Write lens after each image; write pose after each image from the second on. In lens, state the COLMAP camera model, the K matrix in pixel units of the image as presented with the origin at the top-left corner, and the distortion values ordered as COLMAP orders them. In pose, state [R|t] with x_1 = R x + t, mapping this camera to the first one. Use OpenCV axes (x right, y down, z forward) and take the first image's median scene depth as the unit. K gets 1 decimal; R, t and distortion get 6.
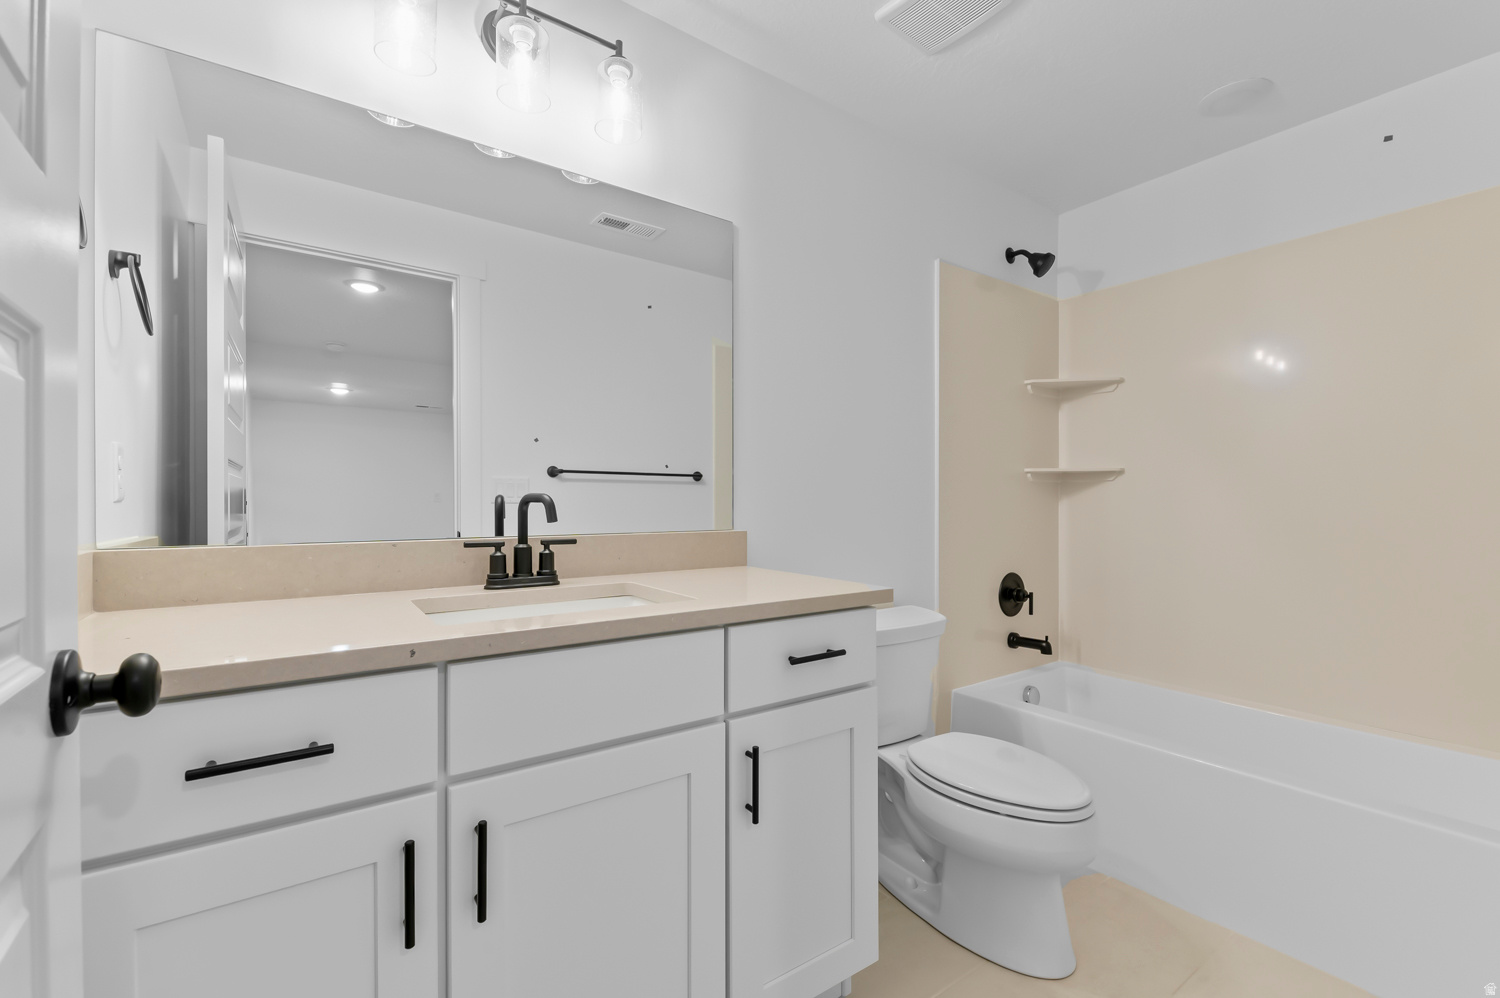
lens RADIAL K [[630.3, 0, 750.0], [0, 630.3, 499.0], [0, 0, 1]] dist [-0.002777, -0.000088]
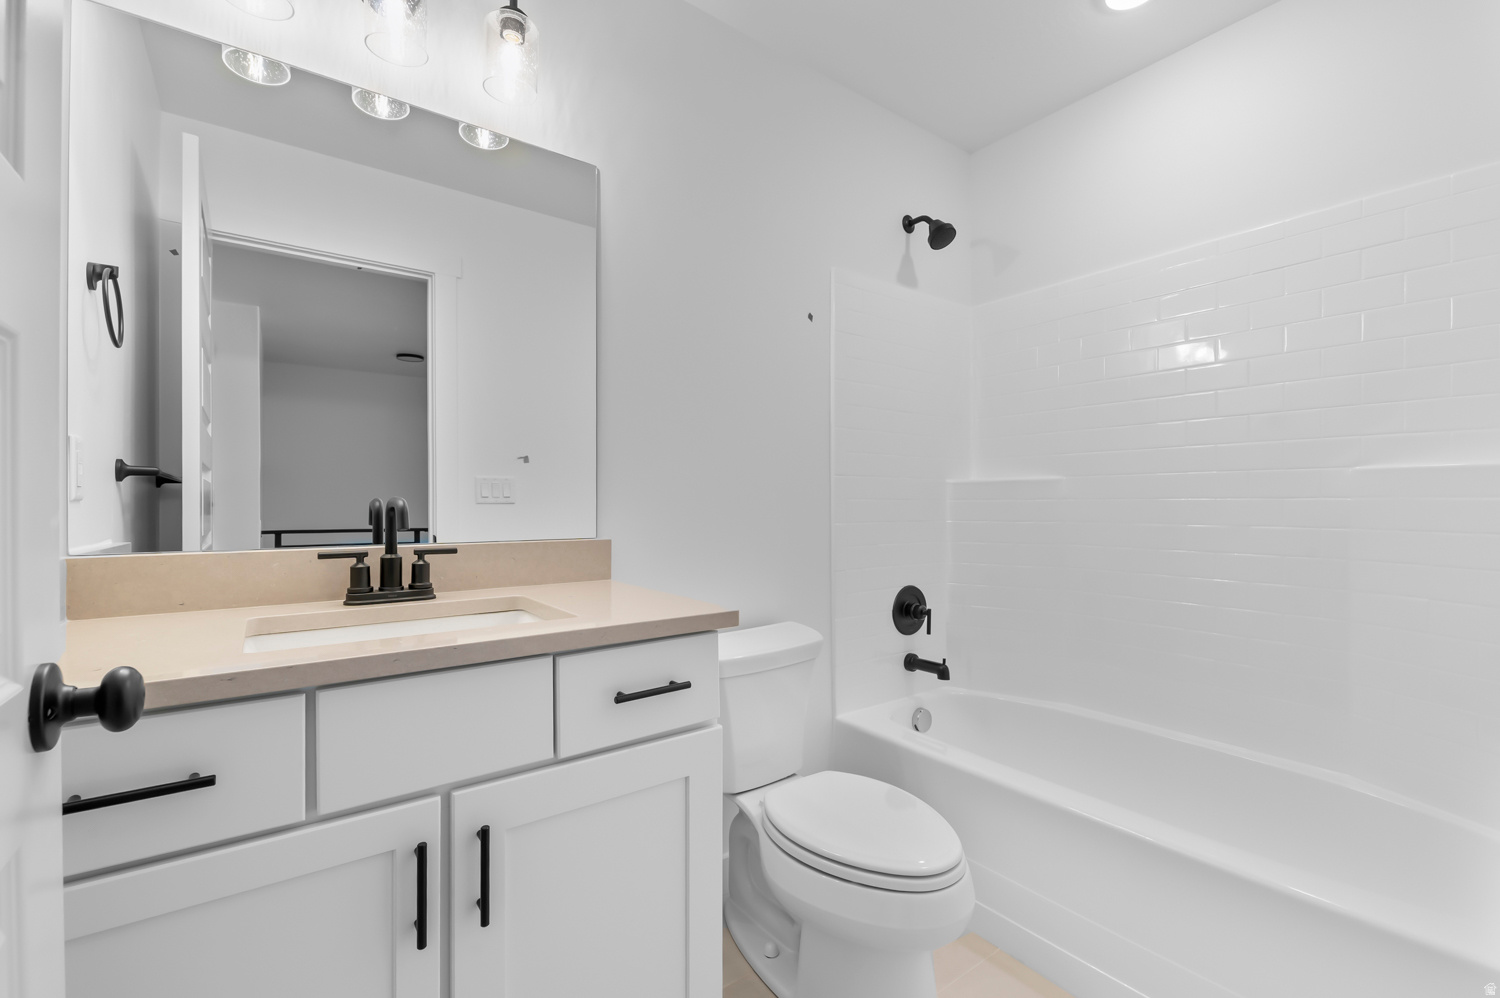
lens RADIAL K [[652.2, 0, 753.5], [0, 652.2, 511.2], [0, 0, 1]] dist [-0.008910, -0.000614]
pose [[0.998908, -0.002590, 0.046638, 0.107911], [0.001919, 0.999894, 0.014420, -0.000502], [-0.046671, -0.014315, 0.998808, 0.072119]]
